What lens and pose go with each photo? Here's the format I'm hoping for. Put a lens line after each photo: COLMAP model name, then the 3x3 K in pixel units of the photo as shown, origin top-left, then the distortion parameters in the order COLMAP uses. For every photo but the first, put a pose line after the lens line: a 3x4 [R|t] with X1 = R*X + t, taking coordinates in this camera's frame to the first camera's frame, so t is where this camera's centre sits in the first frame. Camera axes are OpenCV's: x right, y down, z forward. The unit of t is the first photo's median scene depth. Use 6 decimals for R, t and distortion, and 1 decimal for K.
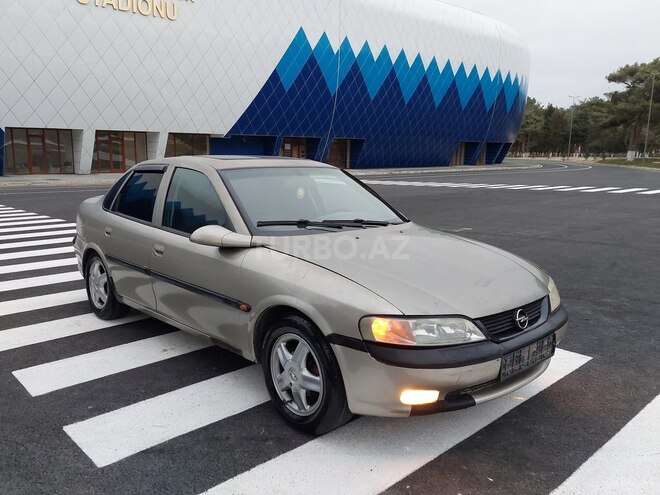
lens RADIAL K [[555.5, 0, 346.0], [0, 555.5, 244.8], [0, 0, 1]] dist [0.009689, 0.004685]
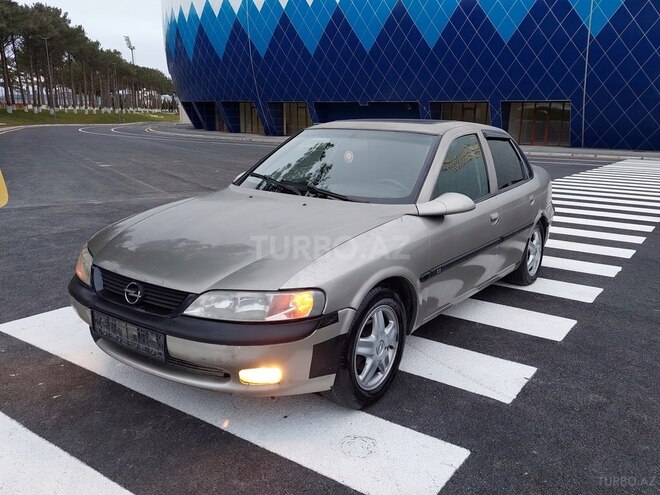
lens RADIAL K [[545.4, 0, 336.6], [0, 545.4, 241.3], [0, 0, 1]] dist [0.079908, -0.092730]
pose [[0.195611, 0.209672, -0.958005, 0.840818], [-0.186154, 0.967055, 0.173642, -0.112216], [0.962852, 0.144370, 0.228197, 0.766241]]
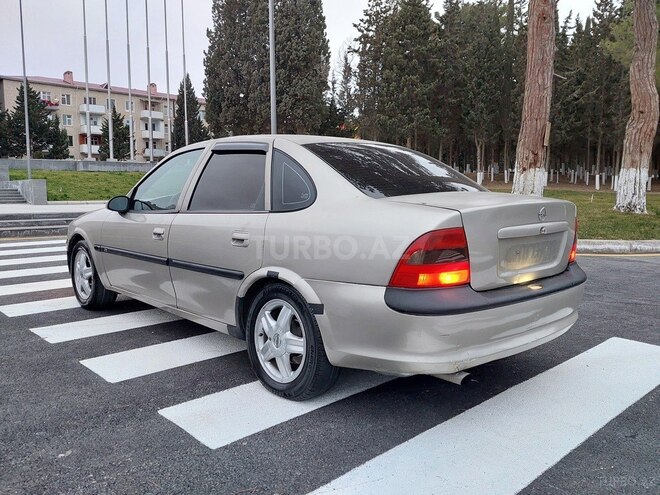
lens RADIAL K [[545.4, 0, 336.6], [0, 545.4, 241.3], [0, 0, 1]] dist [0.079908, -0.092730]
pose [[-0.999941, -0.010559, -0.002424, -0.303576], [-0.010824, 0.964566, 0.263618, -0.264190], [-0.000445, 0.263629, -0.964624, 2.105963]]
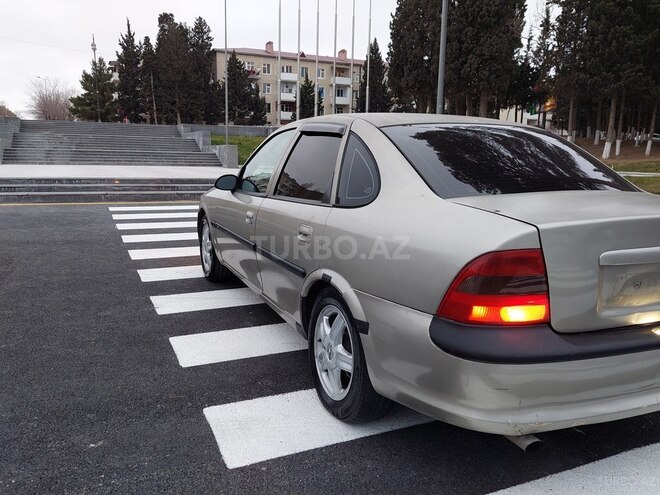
lens RADIAL K [[545.5, 0, 330.7], [0, 545.5, 248.2], [0, 0, 1]] dist [0.078413, -0.096315]
pose [[-0.942921, -0.085469, 0.321861, -0.420843], [0.027701, 0.943024, 0.331569, -0.274580], [-0.331862, 0.321560, -0.886830, 1.980160]]
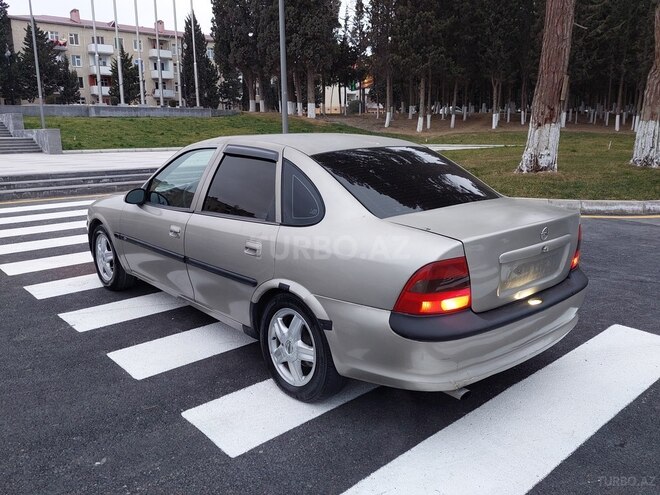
lens RADIAL K [[544.1, 0, 330.3], [0, 544.1, 239.0], [0, 0, 1]] dist [0.079943, -0.095011]
pose [[-0.999509, -0.008448, 0.030167, -0.307864], [0.003152, 0.930955, 0.365120, -0.364864], [-0.031169, 0.365036, -0.930472, 2.101871]]
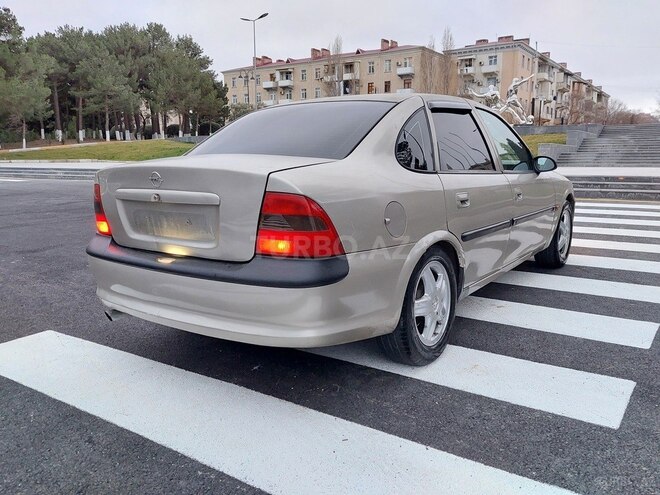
lens RADIAL K [[545.4, 0, 336.6], [0, 545.4, 241.3], [0, 0, 1]] dist [0.079908, -0.092730]
pose [[-0.197818, -0.160203, 0.967059, -1.149217], [0.173330, 0.965292, 0.195366, -0.143894], [-0.964792, 0.206267, -0.163184, 1.398832]]
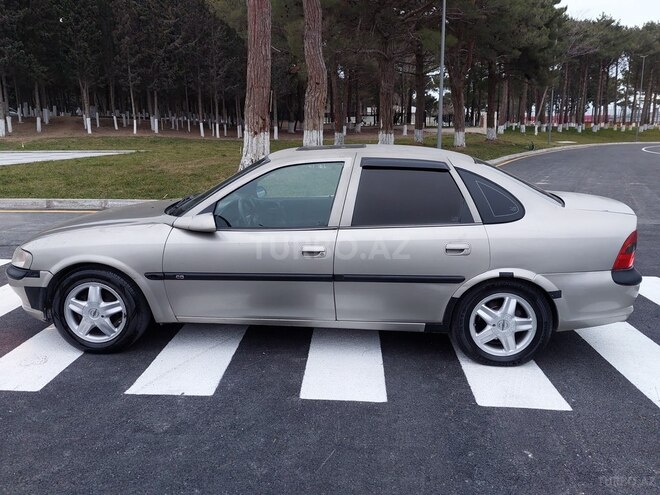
lens RADIAL K [[544.1, 0, 330.3], [0, 544.1, 239.0], [0, 0, 1]] dist [0.079943, -0.095011]
pose [[-0.733313, 0.125184, -0.668267, 0.545516], [-0.121502, 0.942951, 0.309968, -0.329276], [0.668946, 0.308499, -0.676269, 1.837500]]
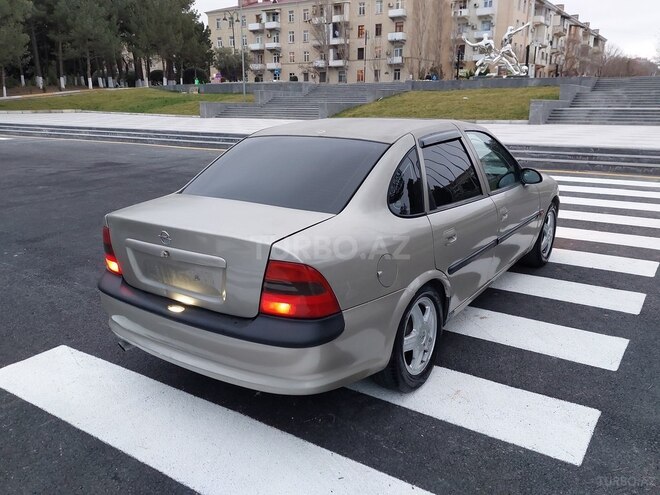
lens RADIAL K [[546.9, 0, 330.0], [0, 546.9, 247.5], [0, 0, 1]] dist [0.066769, -0.077182]
pose [[-0.206068, -0.262292, 0.942730, -1.169249], [0.168706, 0.939457, 0.298258, -0.269246], [-0.963885, 0.220506, -0.149342, 1.390391]]
